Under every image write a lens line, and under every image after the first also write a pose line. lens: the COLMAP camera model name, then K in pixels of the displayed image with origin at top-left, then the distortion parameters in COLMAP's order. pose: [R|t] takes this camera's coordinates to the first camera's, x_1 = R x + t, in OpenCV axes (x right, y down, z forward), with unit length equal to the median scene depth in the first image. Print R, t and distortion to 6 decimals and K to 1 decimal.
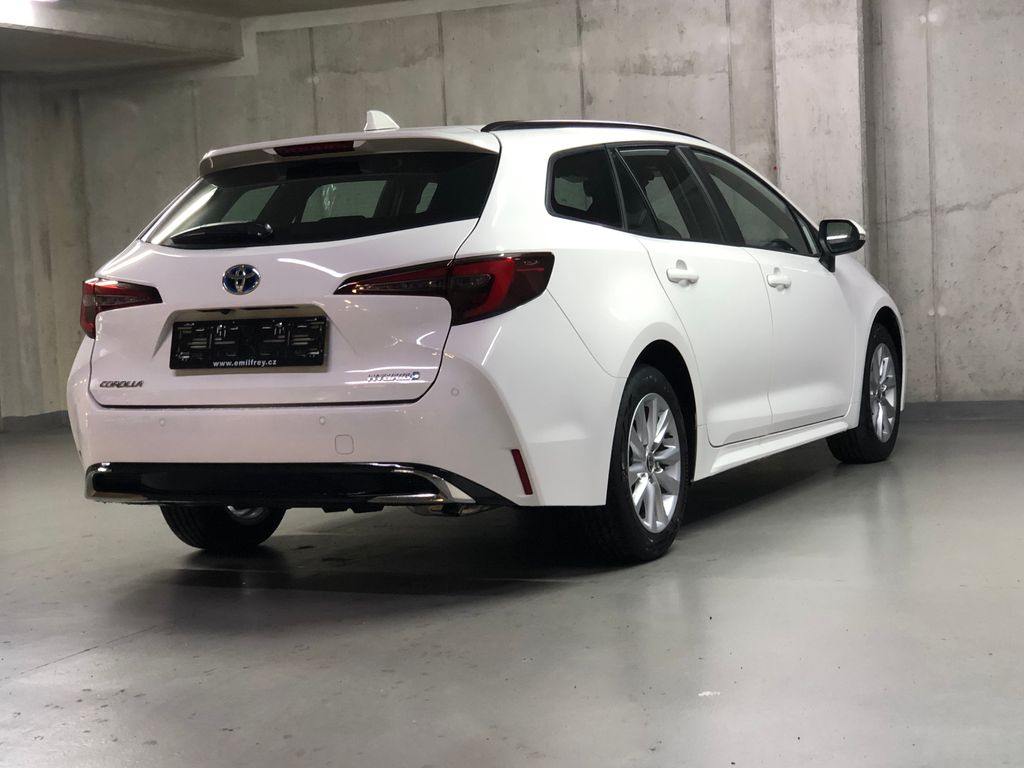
lens RADIAL K [[1876.5, 0, 507.8], [0, 1876.5, 384.8], [0, 0, 1]] dist [0.056810, 0.000000]
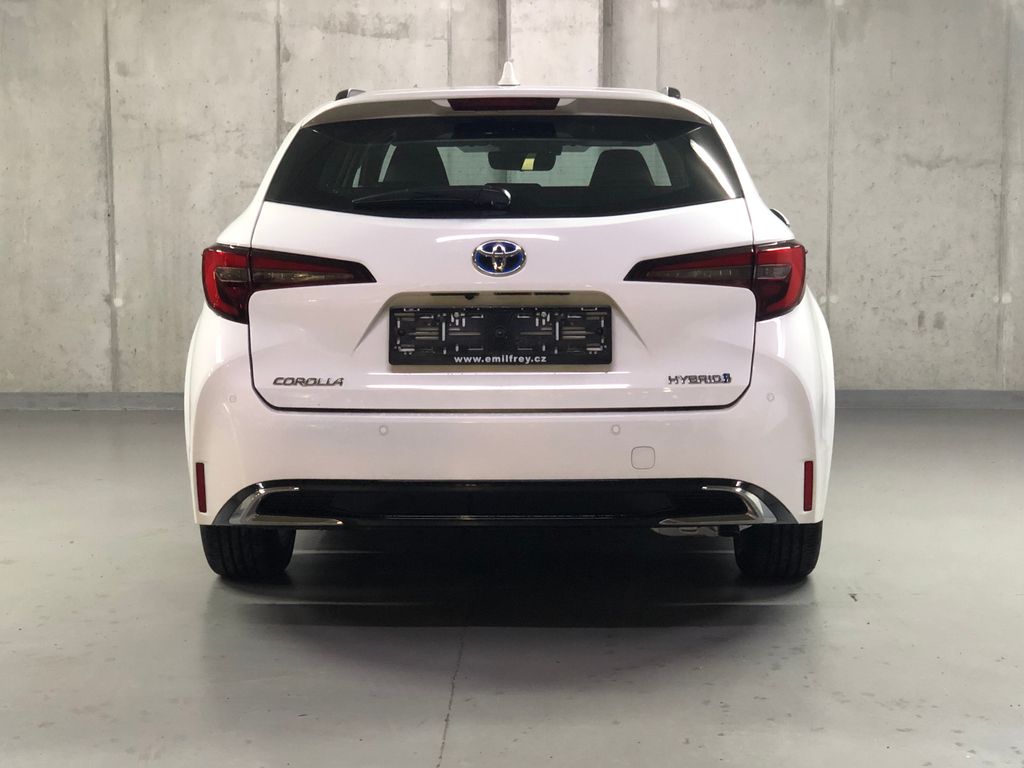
lens RADIAL K [[1876.5, 0, 507.5], [0, 1876.5, 391.0], [0, 0, 1]] dist [0.056810, 0.000000]
pose [[0.906753, 0.005606, 0.421625, -0.269731], [-0.013832, 0.999769, 0.016454, -0.006224], [-0.421435, -0.020751, 0.906621, 0.136389]]
